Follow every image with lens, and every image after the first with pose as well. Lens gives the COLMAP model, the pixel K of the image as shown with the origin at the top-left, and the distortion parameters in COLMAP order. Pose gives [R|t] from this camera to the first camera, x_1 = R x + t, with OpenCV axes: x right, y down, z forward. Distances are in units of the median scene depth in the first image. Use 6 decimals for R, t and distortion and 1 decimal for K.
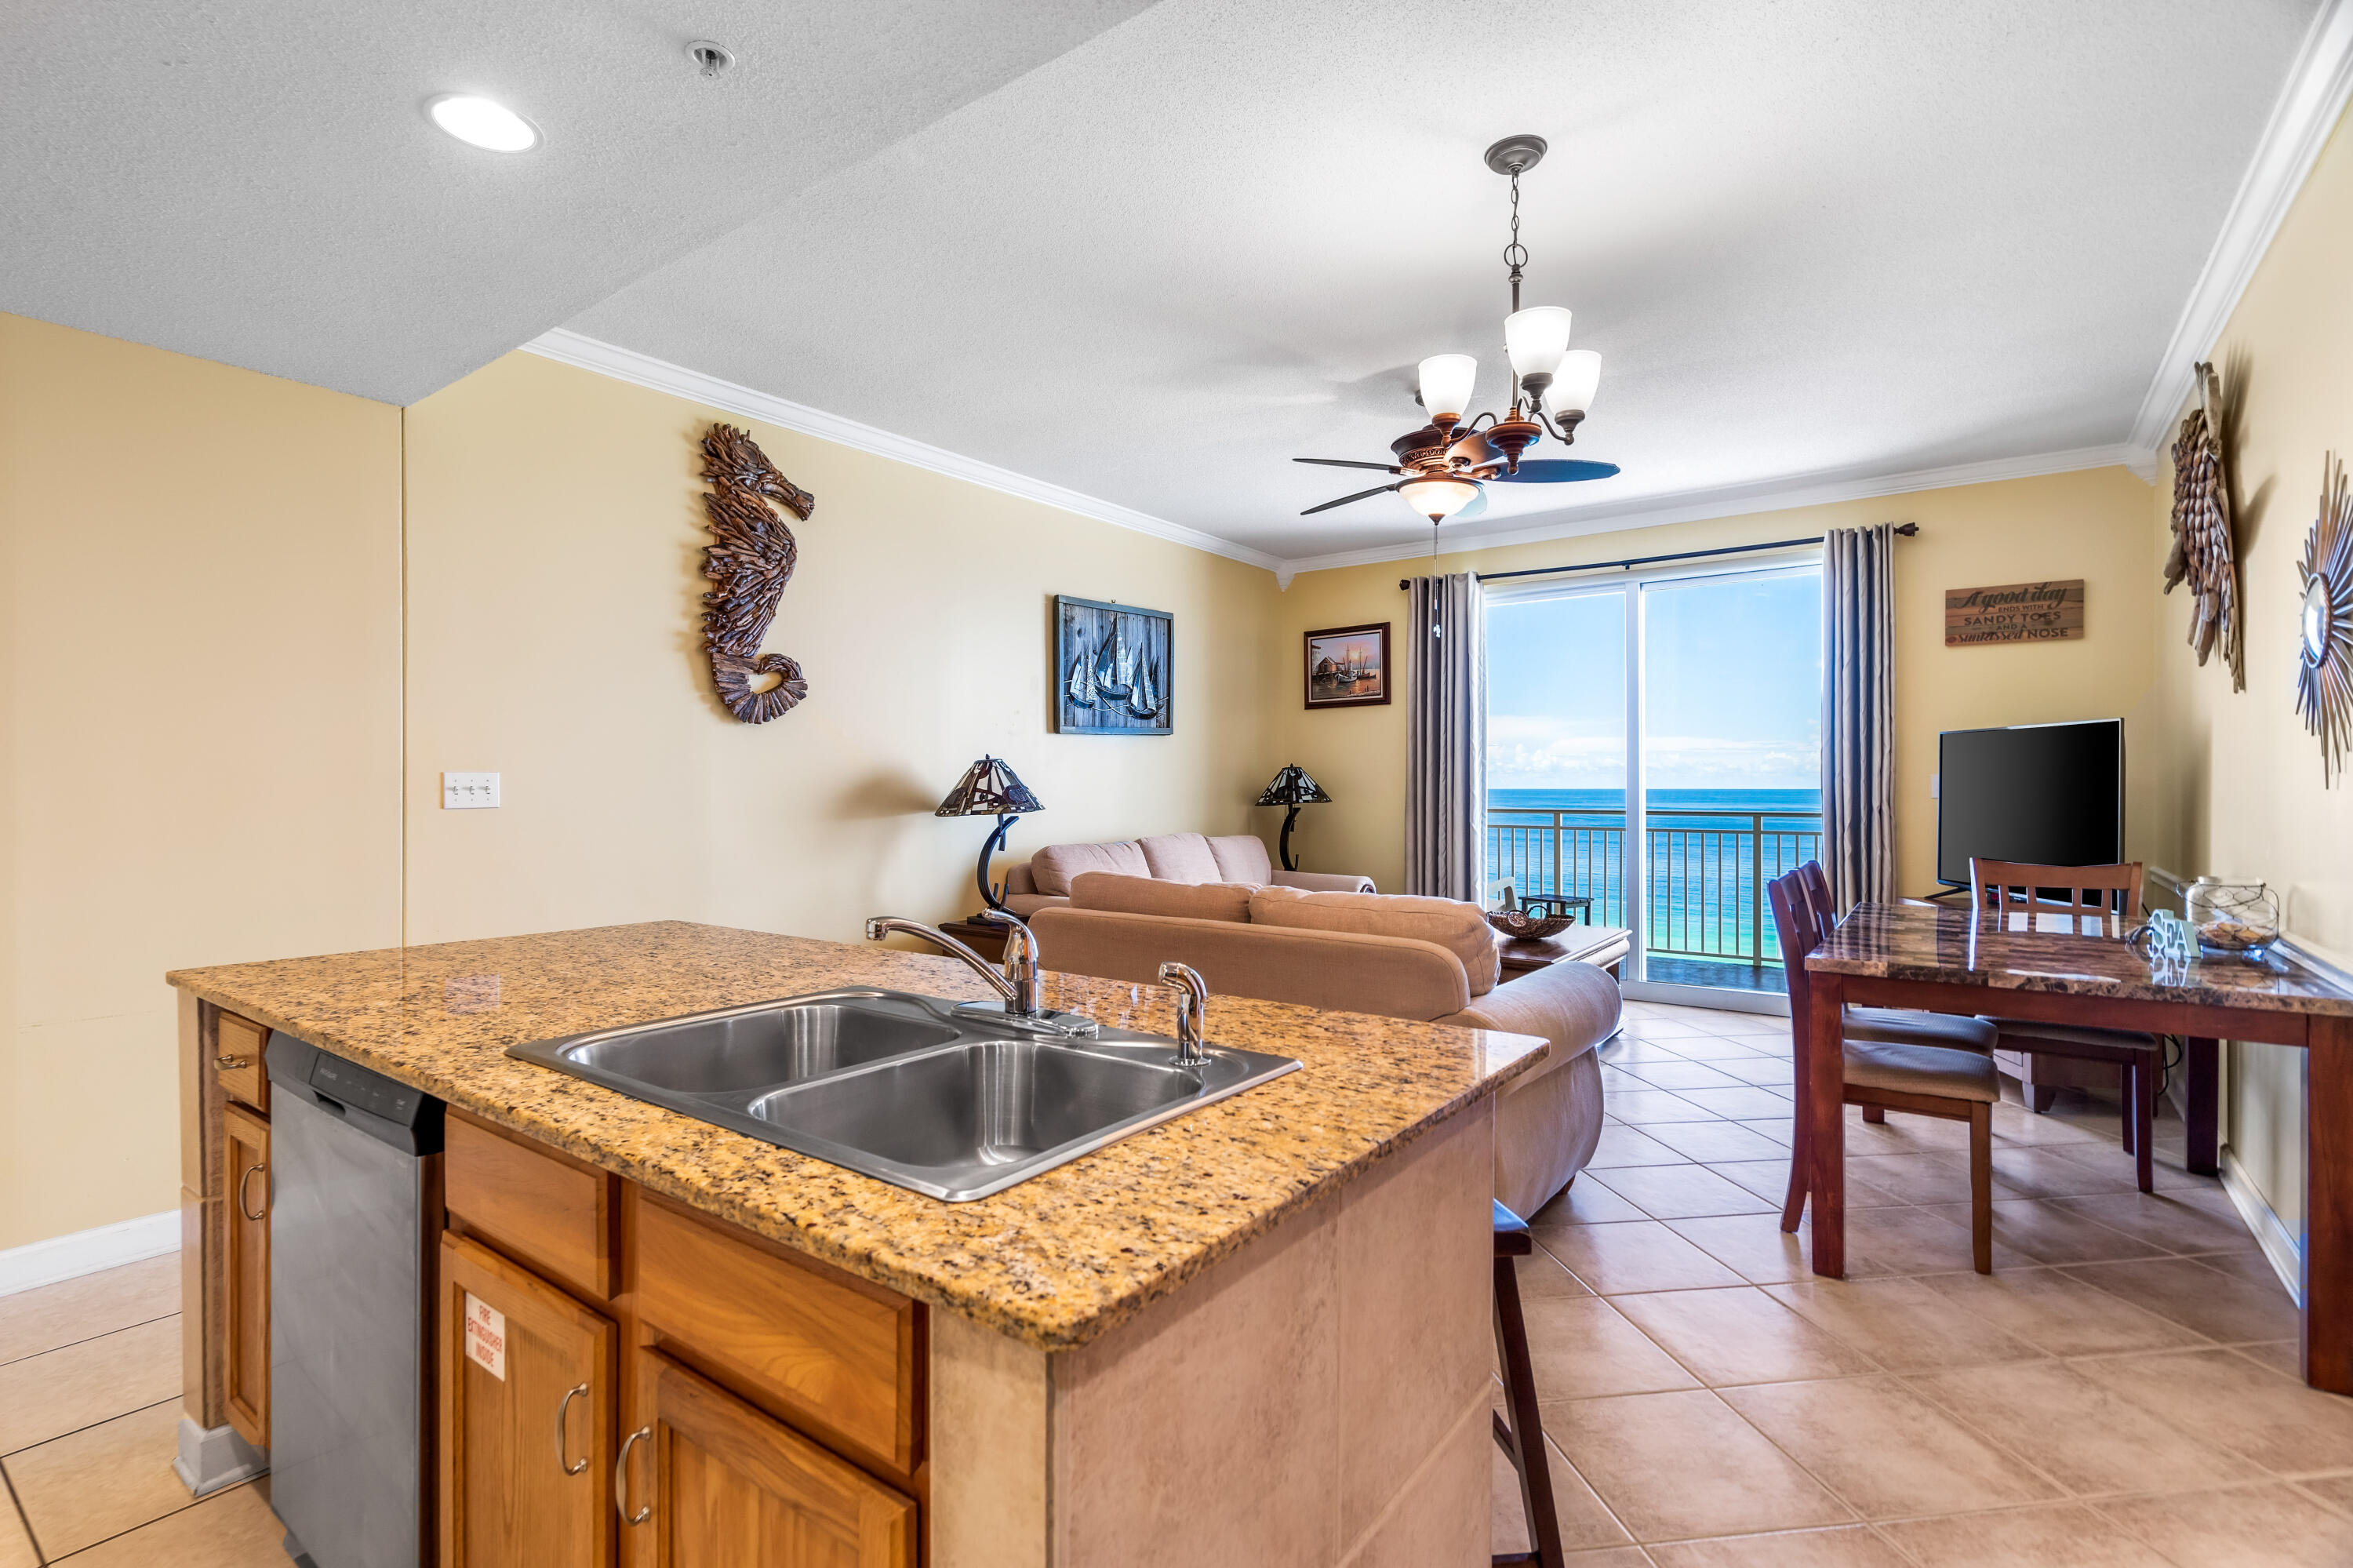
lens RADIAL K [[1107.9, 0, 1176.5], [0, 1107.9, 784.0], [0, 0, 1]] dist [-0.001335, -0.000201]
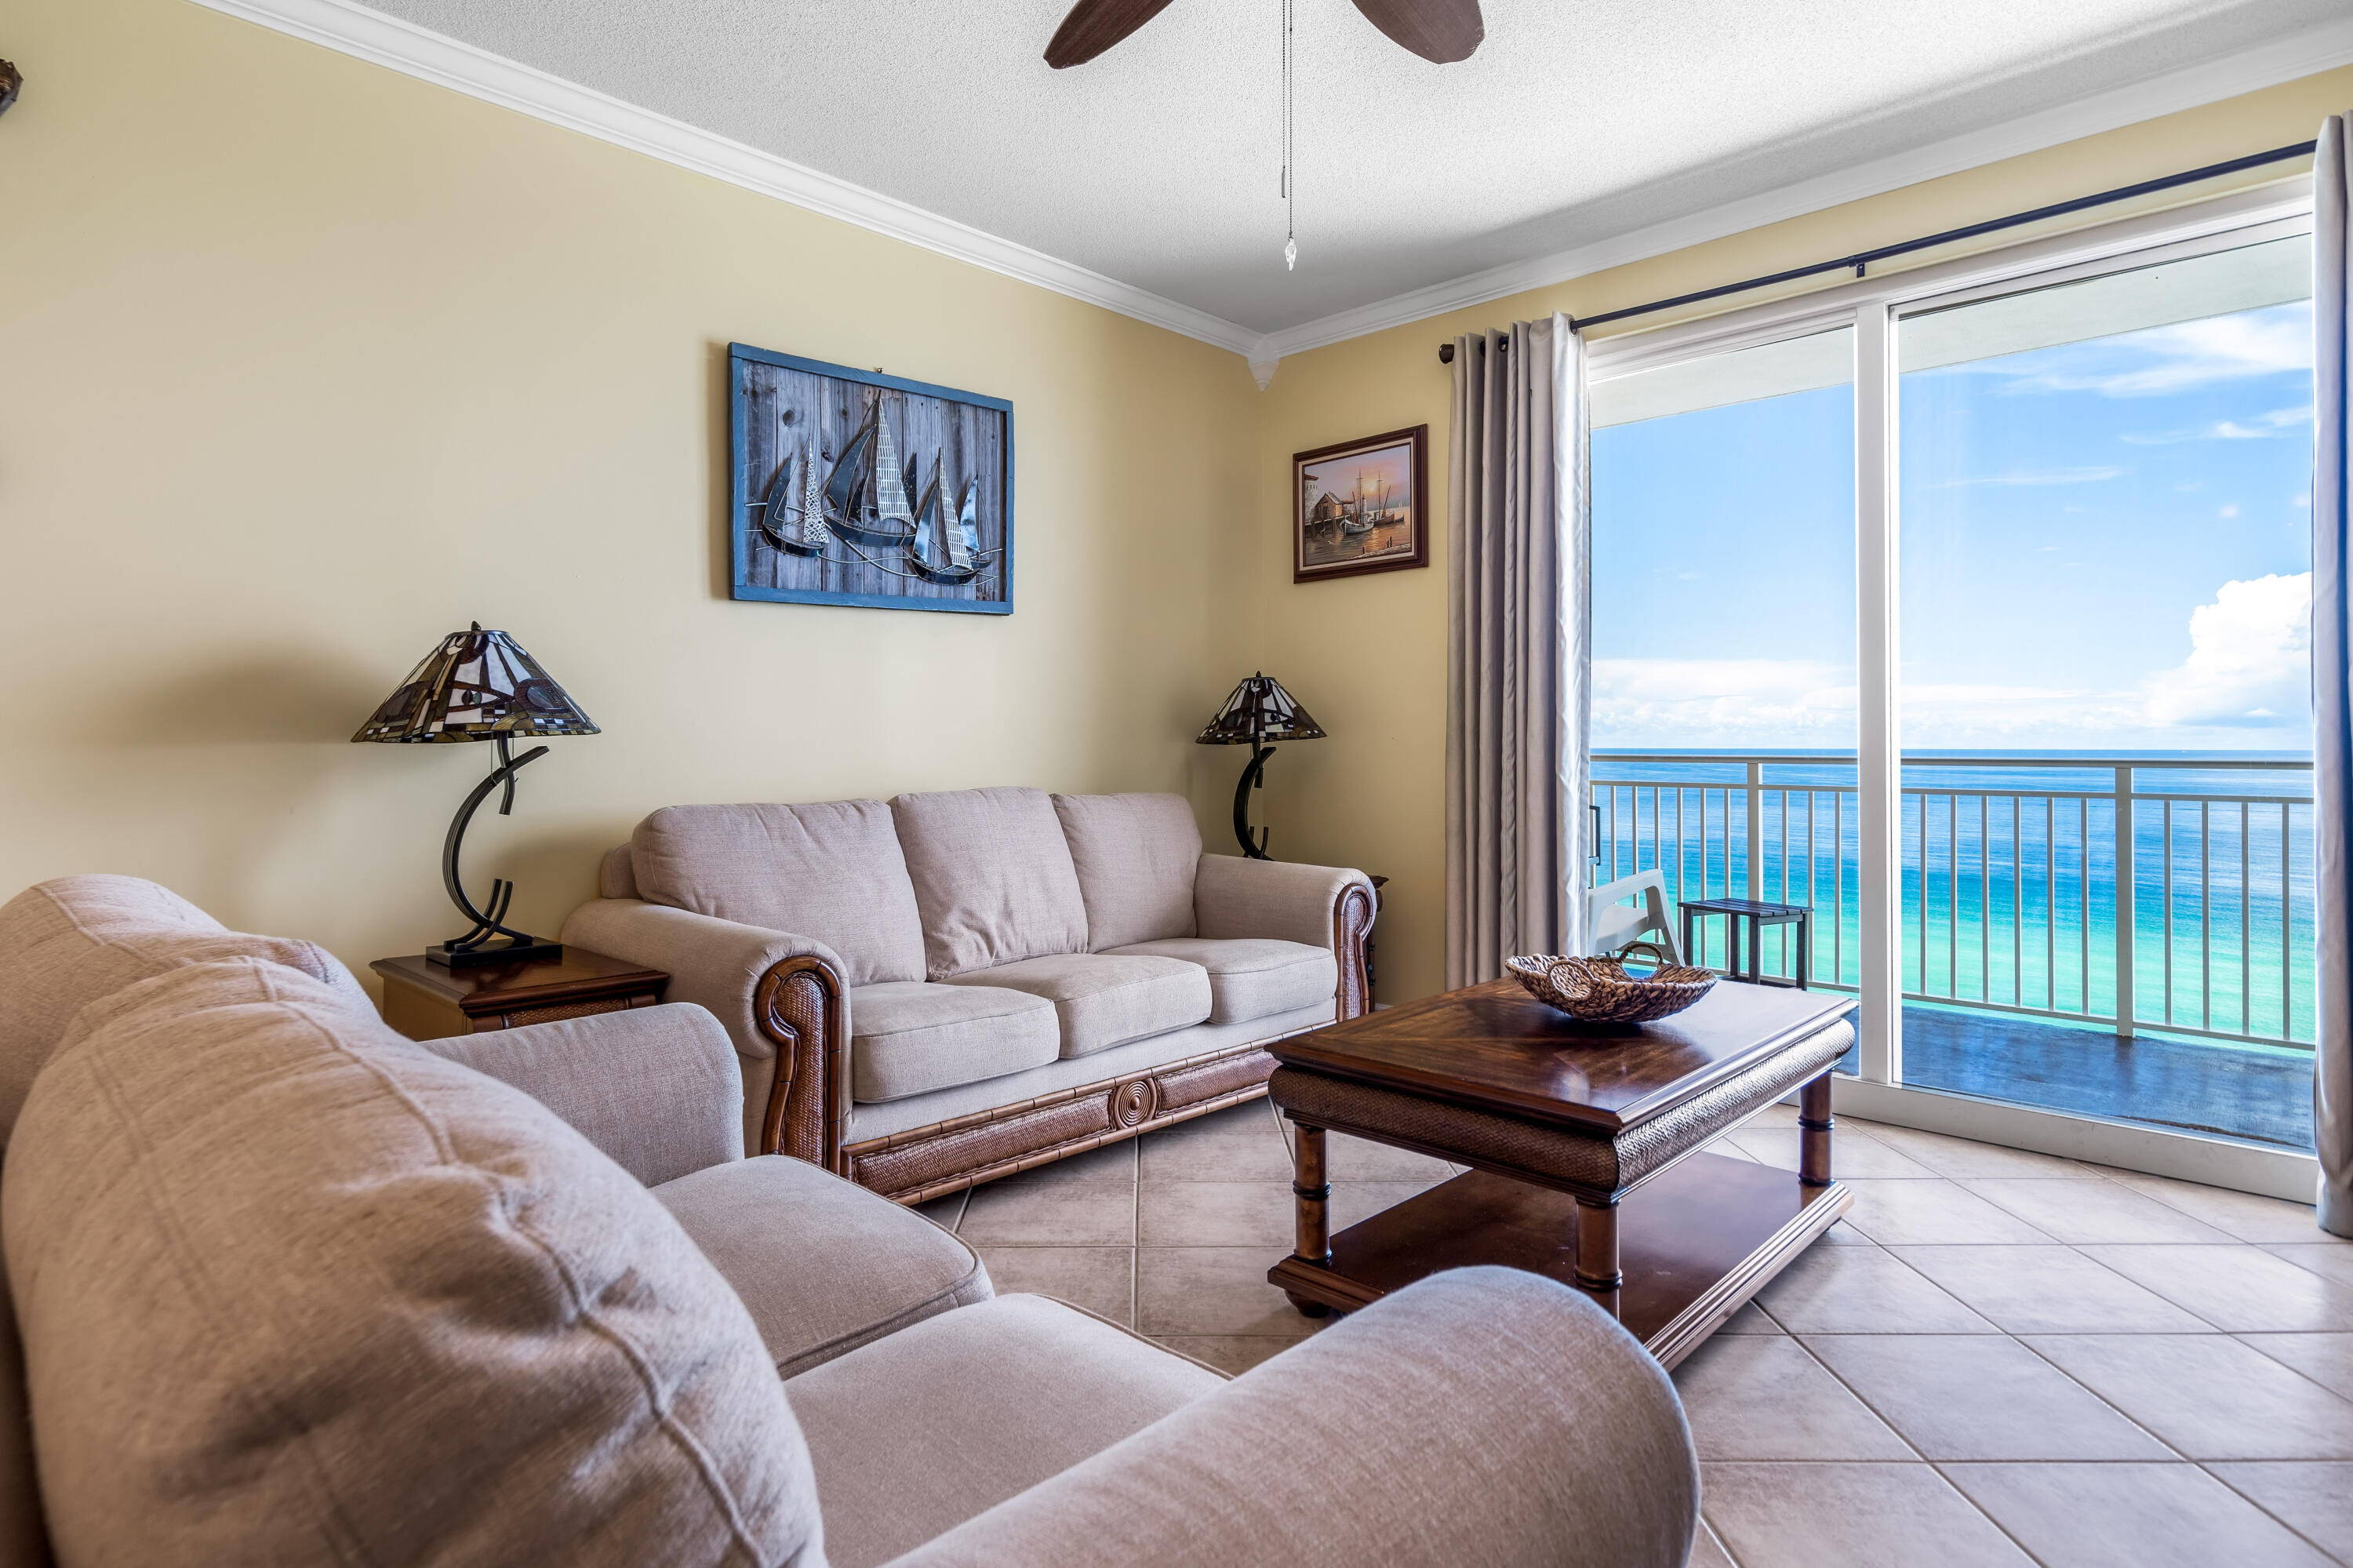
lens RADIAL K [[1255.5, 0, 1181.8], [0, 1255.5, 734.1], [0, 0, 1]] dist [0.006167, 0.000370]
pose [[0.990192, 0.002301, -0.139696, 0.166550], [-0.003261, 0.999973, -0.006646, 0.020328], [0.139676, 0.007036, 0.990172, 0.356854]]
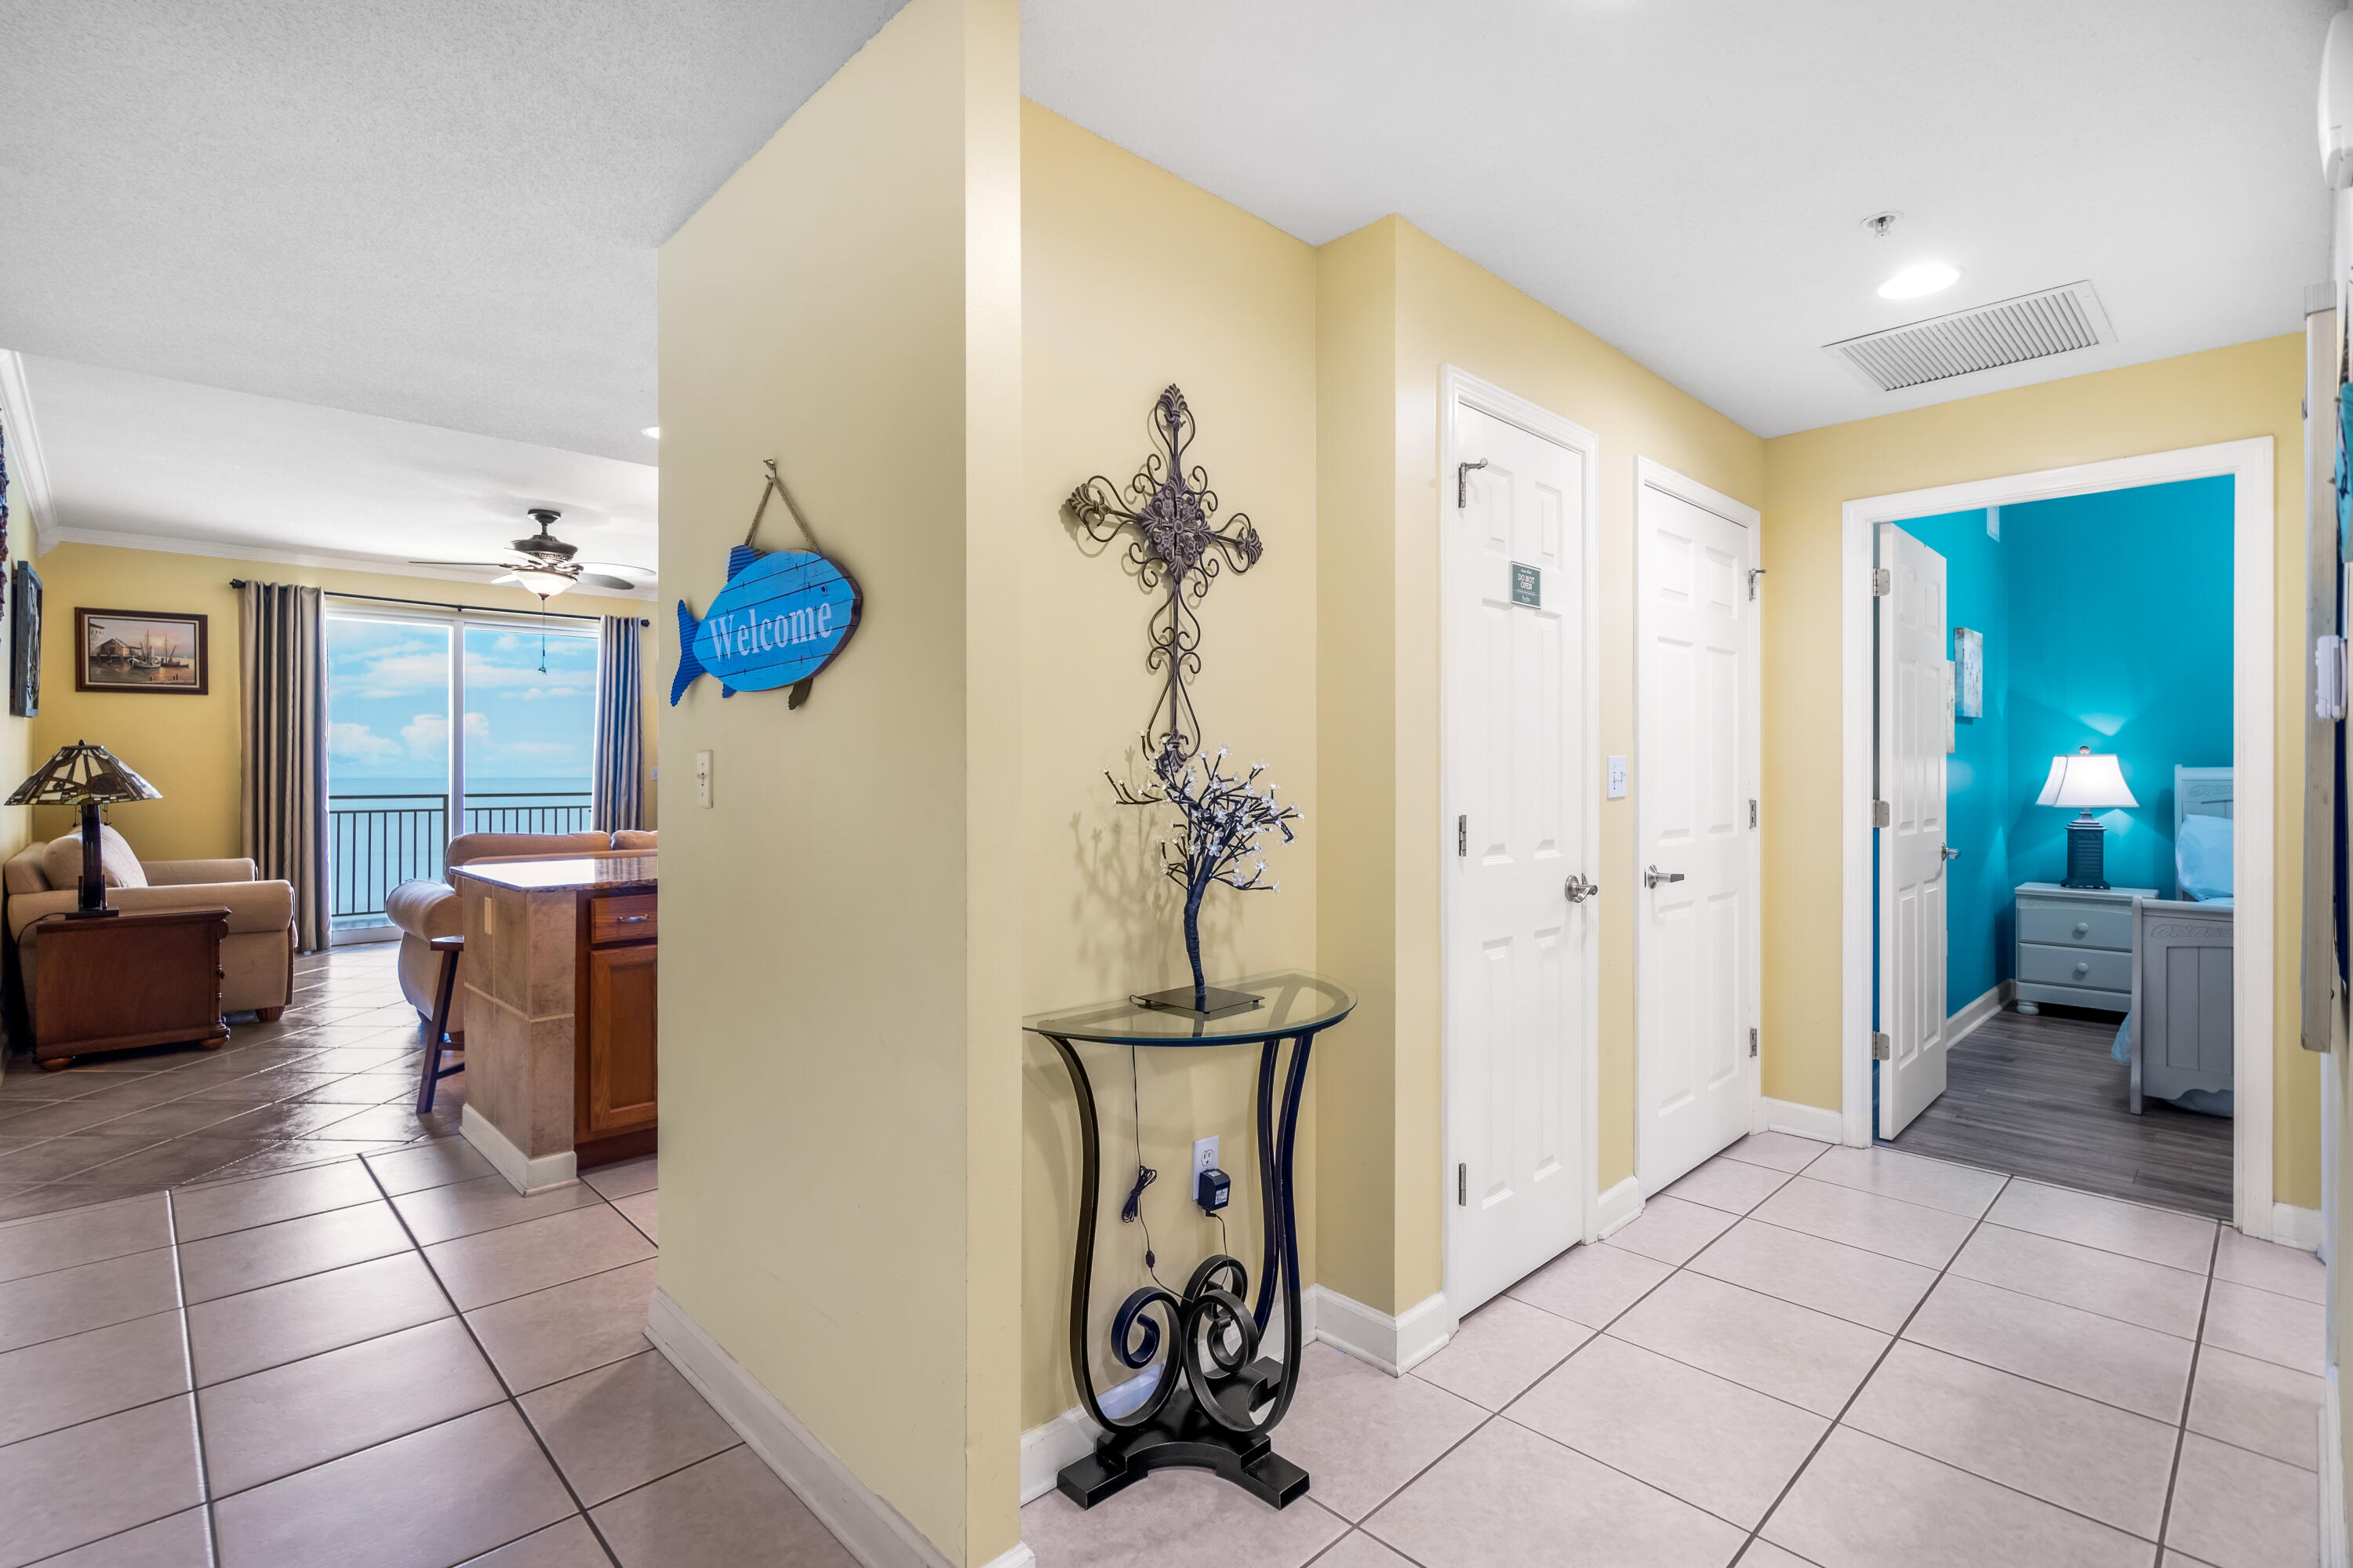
lens RADIAL K [[1107.9, 0, 1176.5], [0, 1107.9, 784.0], [0, 0, 1]] dist [-0.001335, -0.000201]
pose [[0.166156, -0.007894, 0.986068, -0.709224], [-0.002101, 0.999963, 0.008359, 0.000272], [-0.986097, -0.003461, 0.166133, -0.063406]]
